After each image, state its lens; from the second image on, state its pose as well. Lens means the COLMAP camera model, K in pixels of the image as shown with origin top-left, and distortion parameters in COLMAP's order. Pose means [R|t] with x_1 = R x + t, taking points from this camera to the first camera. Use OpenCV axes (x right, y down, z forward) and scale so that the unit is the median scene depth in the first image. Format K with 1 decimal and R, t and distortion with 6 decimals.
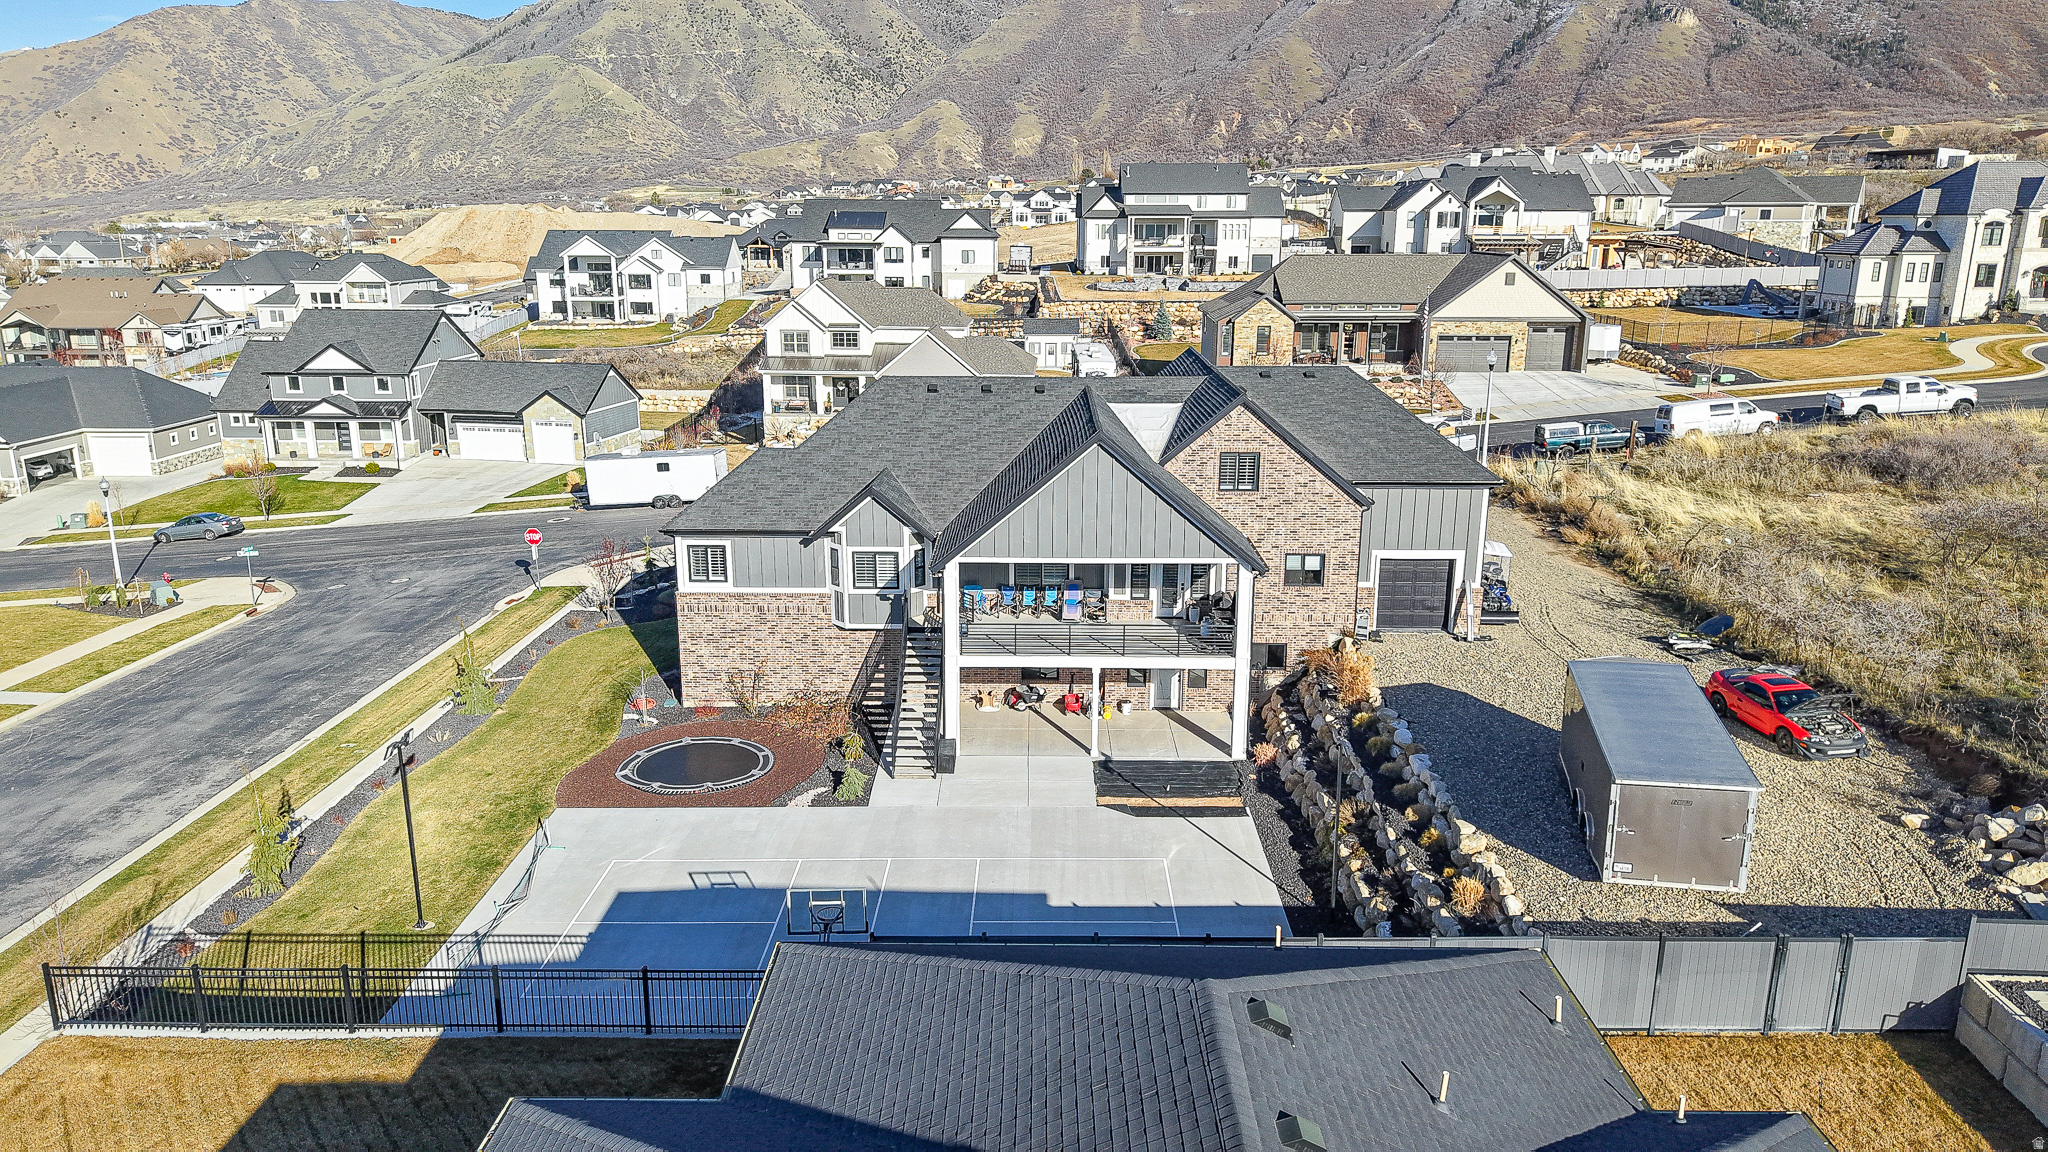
lens RADIAL K [[1368.4, 0, 1022.0], [0, 1368.4, 556.8], [0, 0, 1]] dist [0.038820, -0.048678]
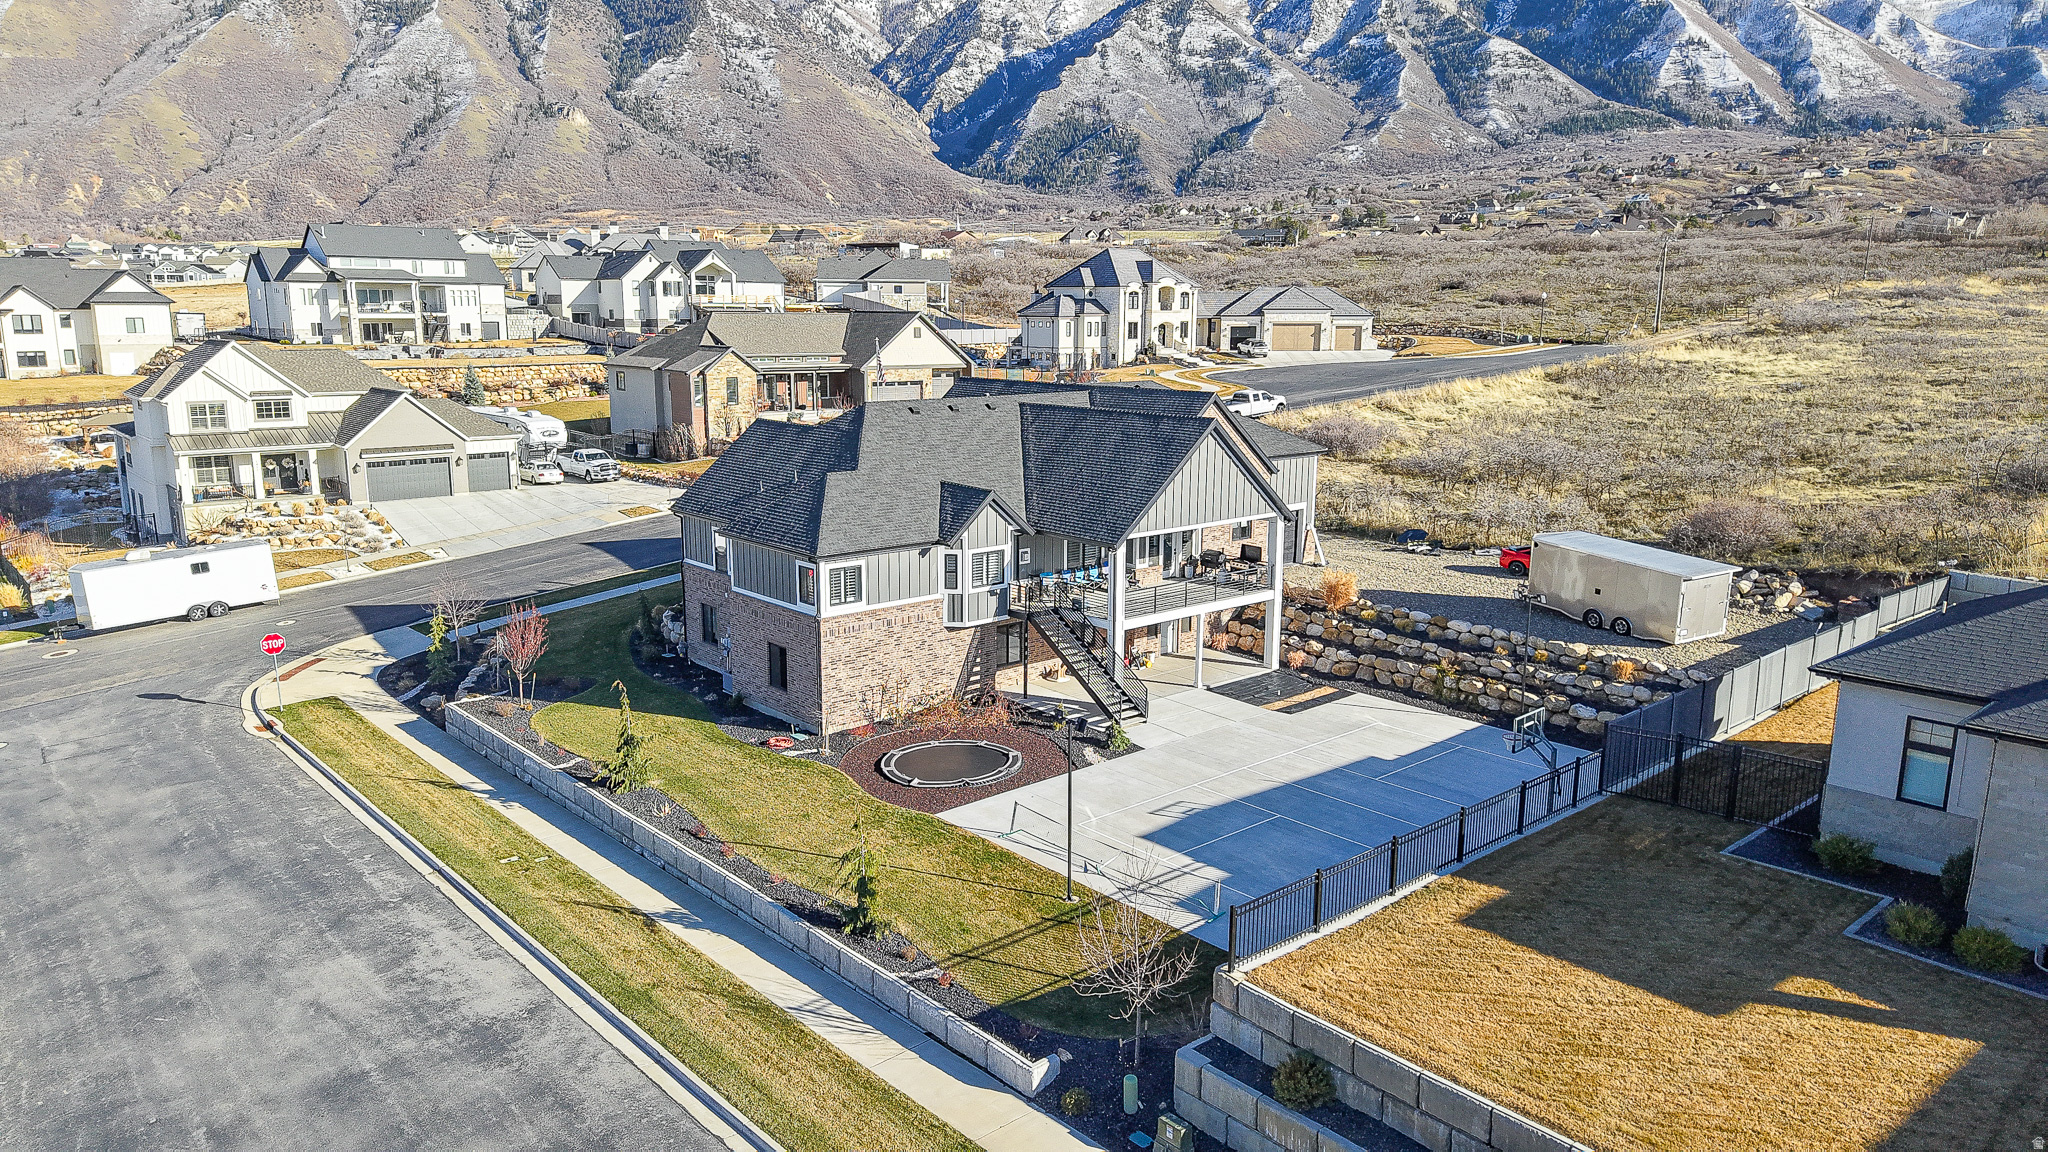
lens RADIAL K [[1368.4, 0, 1022.1], [0, 1368.4, 547.2], [0, 0, 1]] dist [0.038820, -0.048678]
pose [[0.742823, -0.113963, 0.659717, -0.801500], [0.155622, 0.987806, -0.004587, 0.001932], [-0.651150, 0.106074, 0.751500, 0.153288]]
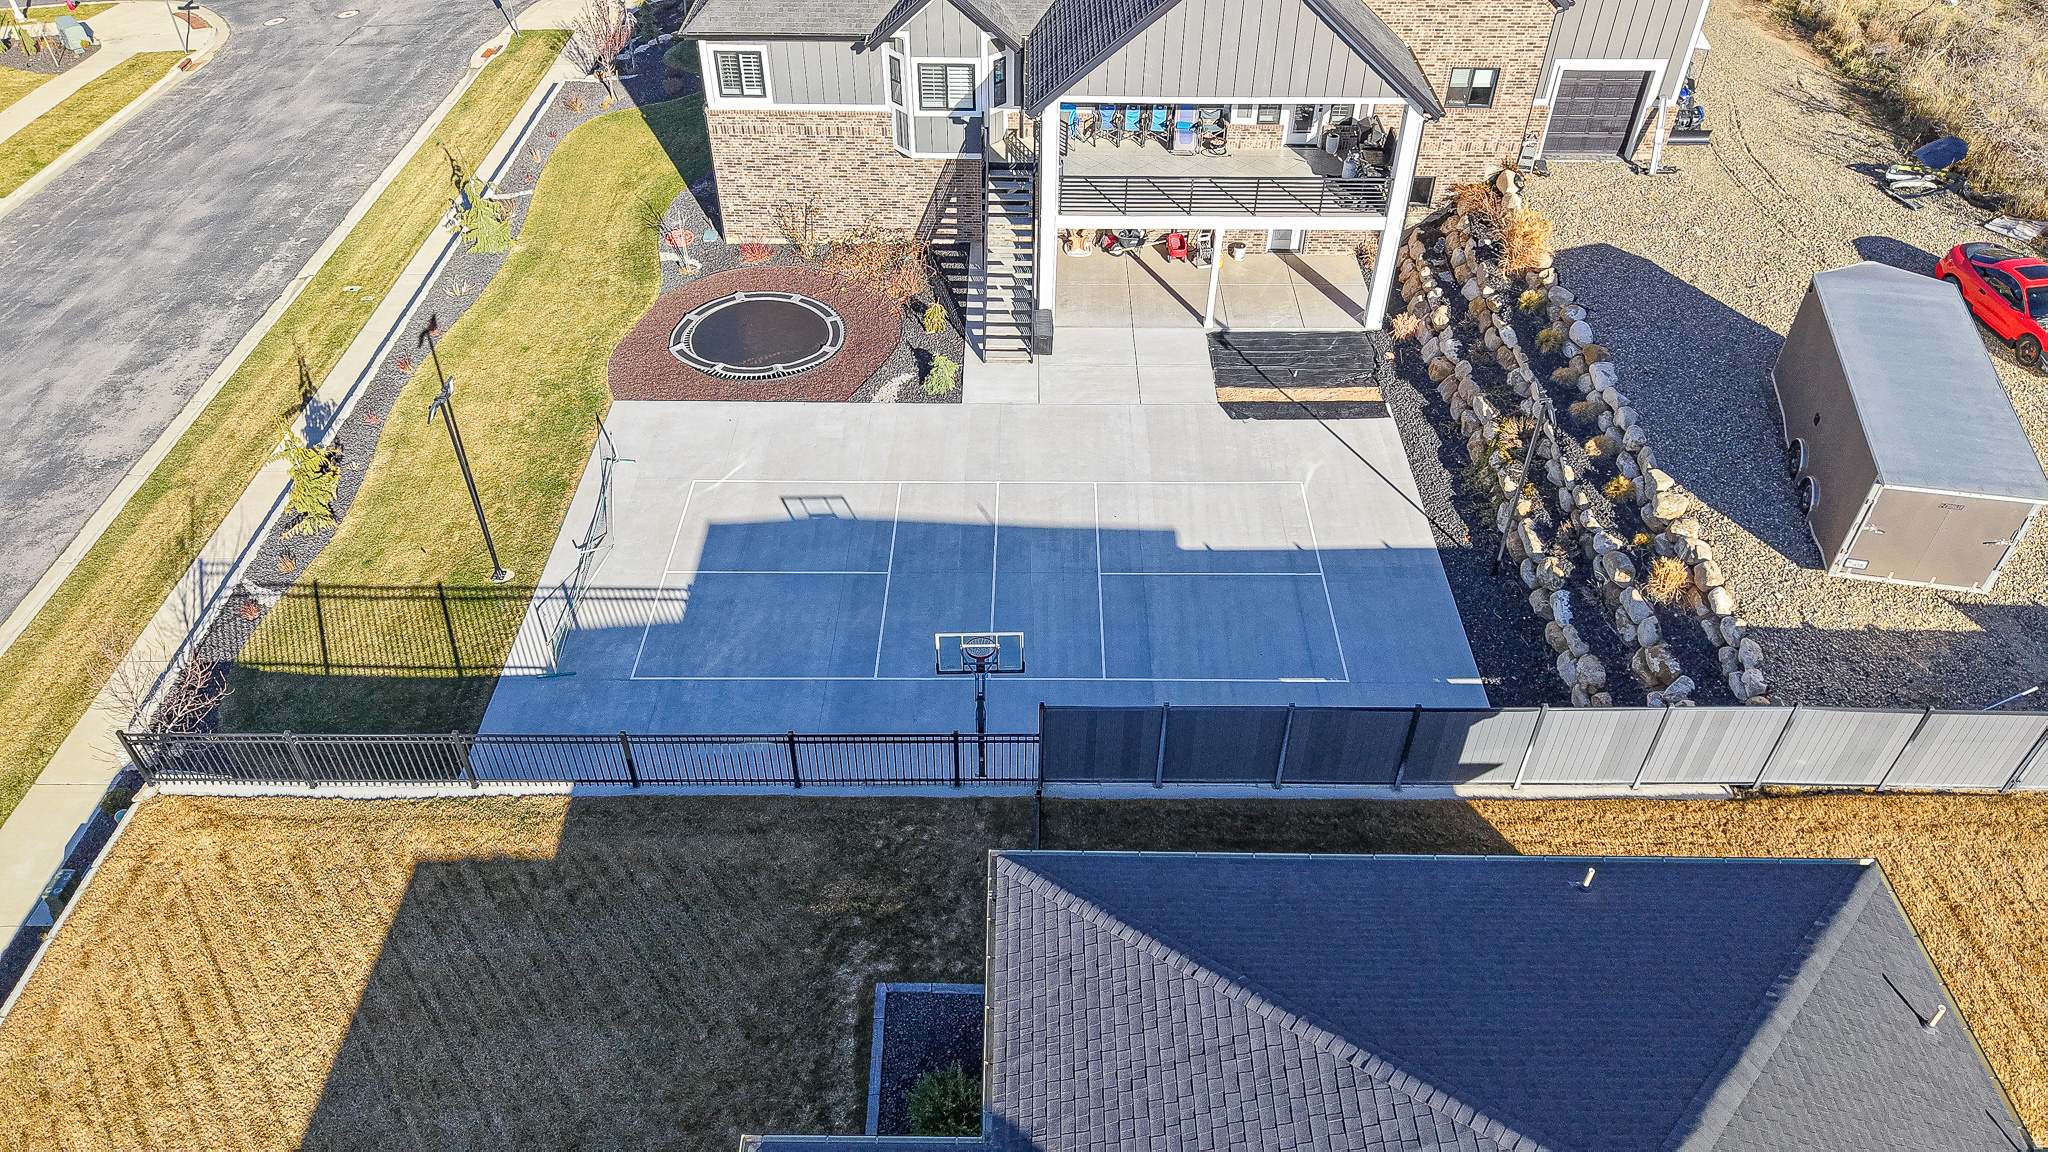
lens RADIAL K [[1368.4, 0, 1022.6], [0, 1368.4, 579.2], [0, 0, 1]] dist [0.038820, -0.048678]
pose [[0.999974, -0.002148, 0.006863, -0.067714], [-0.001312, 0.883854, 0.467760, -0.113740], [-0.007071, -0.467757, 0.883829, 0.133770]]
